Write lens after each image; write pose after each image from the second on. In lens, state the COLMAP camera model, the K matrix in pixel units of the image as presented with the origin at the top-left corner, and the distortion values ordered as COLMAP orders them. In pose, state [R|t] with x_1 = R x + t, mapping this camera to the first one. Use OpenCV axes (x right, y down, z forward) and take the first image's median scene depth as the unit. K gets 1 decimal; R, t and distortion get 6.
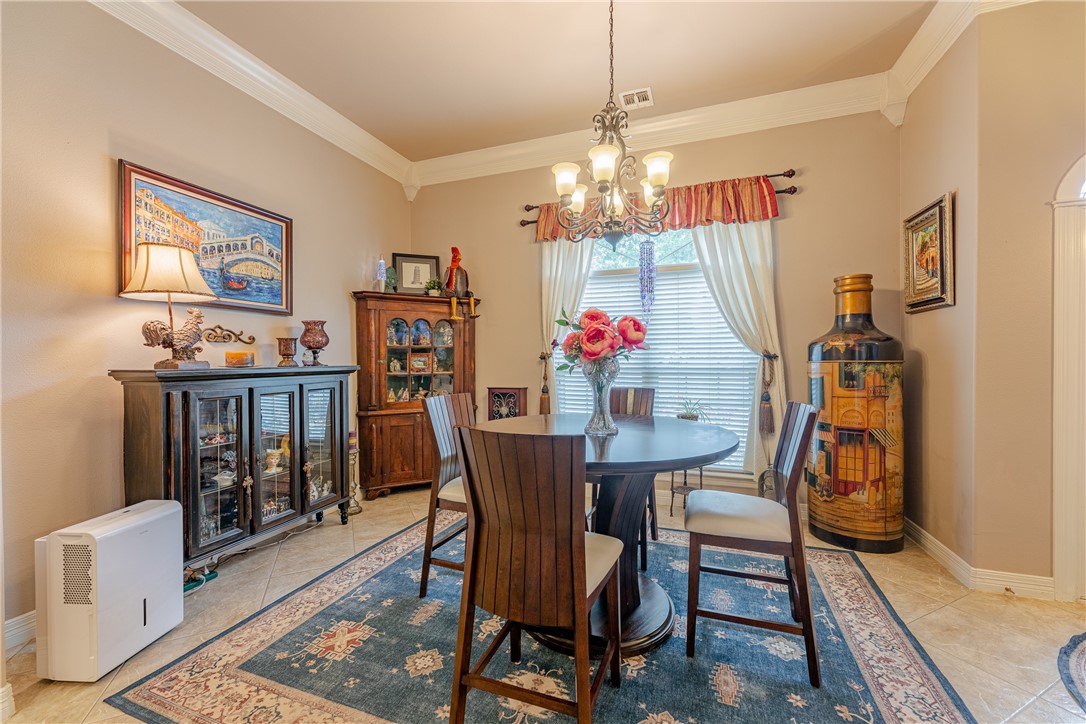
lens RADIAL K [[437.8, 0, 542.3], [0, 437.8, 359.2], [0, 0, 1]] dist [0.001398, -0.000096]
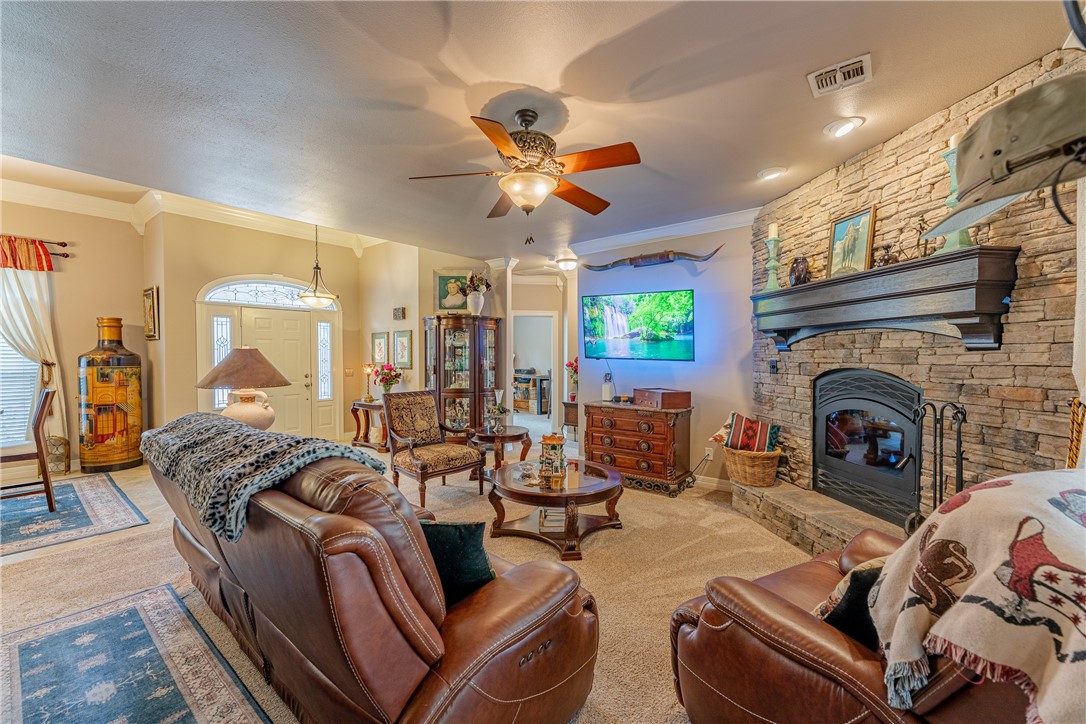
lens RADIAL K [[437.8, 0, 543.3], [0, 437.8, 367.2], [0, 0, 1]] dist [0.001398, -0.000096]
pose [[0.317492, -0.013170, 0.948169, -0.400335], [0.004679, 0.999913, 0.012322, -0.007113], [-0.948249, 0.000524, 0.317526, -1.199029]]
